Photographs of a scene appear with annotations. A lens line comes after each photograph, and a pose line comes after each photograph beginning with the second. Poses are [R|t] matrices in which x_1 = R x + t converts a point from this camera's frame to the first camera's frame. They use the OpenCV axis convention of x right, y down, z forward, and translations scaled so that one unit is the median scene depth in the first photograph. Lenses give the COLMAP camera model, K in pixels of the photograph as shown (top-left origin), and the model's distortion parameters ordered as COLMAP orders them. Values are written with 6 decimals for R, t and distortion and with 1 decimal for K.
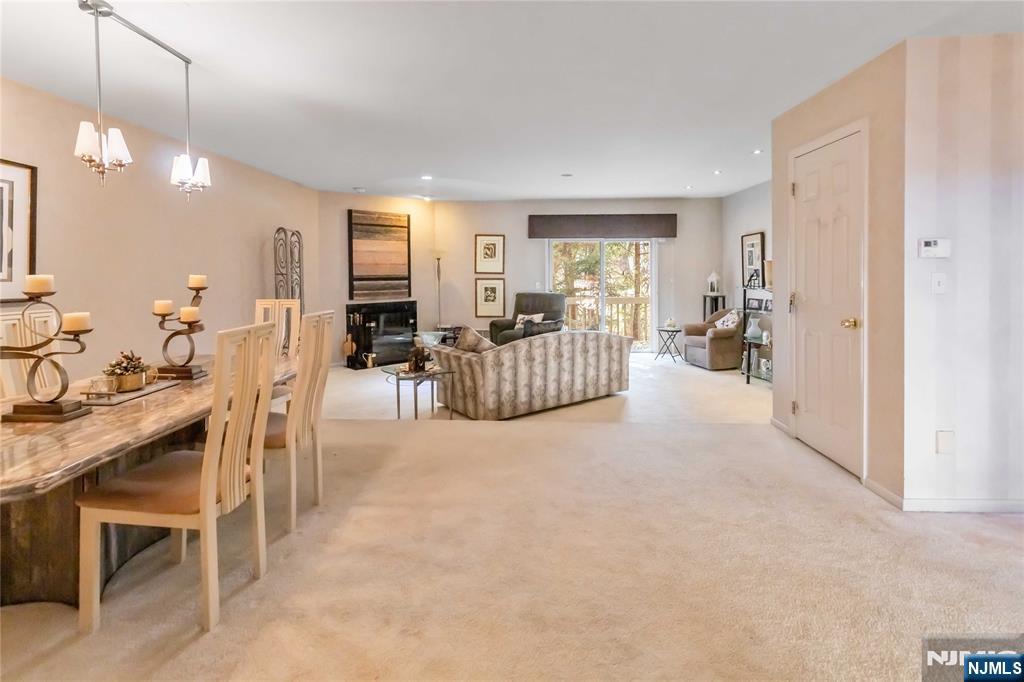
lens RADIAL K [[501.0, 0, 501.2], [0, 501.0, 272.4], [0, 0, 1]] dist [-0.001980, -0.001093]
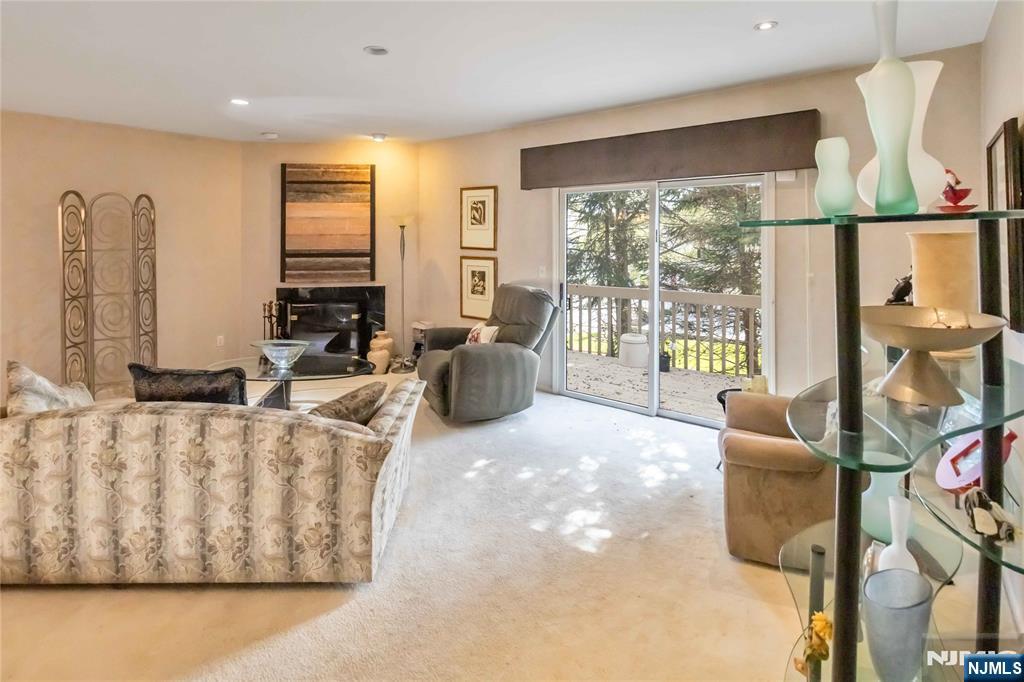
lens RADIAL K [[501.0, 0, 509.8], [0, 501.0, 234.5], [0, 0, 1]] dist [-0.001980, -0.001093]
pose [[0.808545, 0.001472, -0.588432, 0.396888], [-0.002699, 0.999996, -0.001207, -0.016244], [0.588428, 0.002564, 0.808546, 0.543997]]
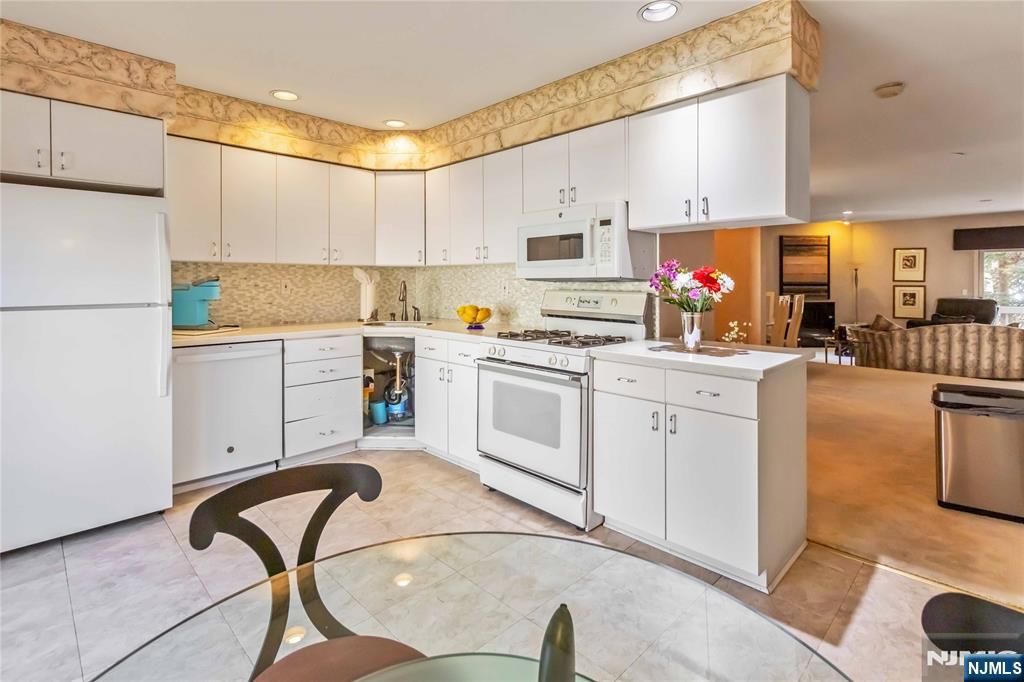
lens RADIAL K [[501.0, 0, 497.5], [0, 501.0, 287.3], [0, 0, 1]] dist [-0.001980, -0.001093]
pose [[0.737810, 0.013167, -0.674879, 0.059846], [-0.005311, 0.999892, 0.013703, 0.005618], [0.674987, -0.006526, 0.737801, -0.547016]]
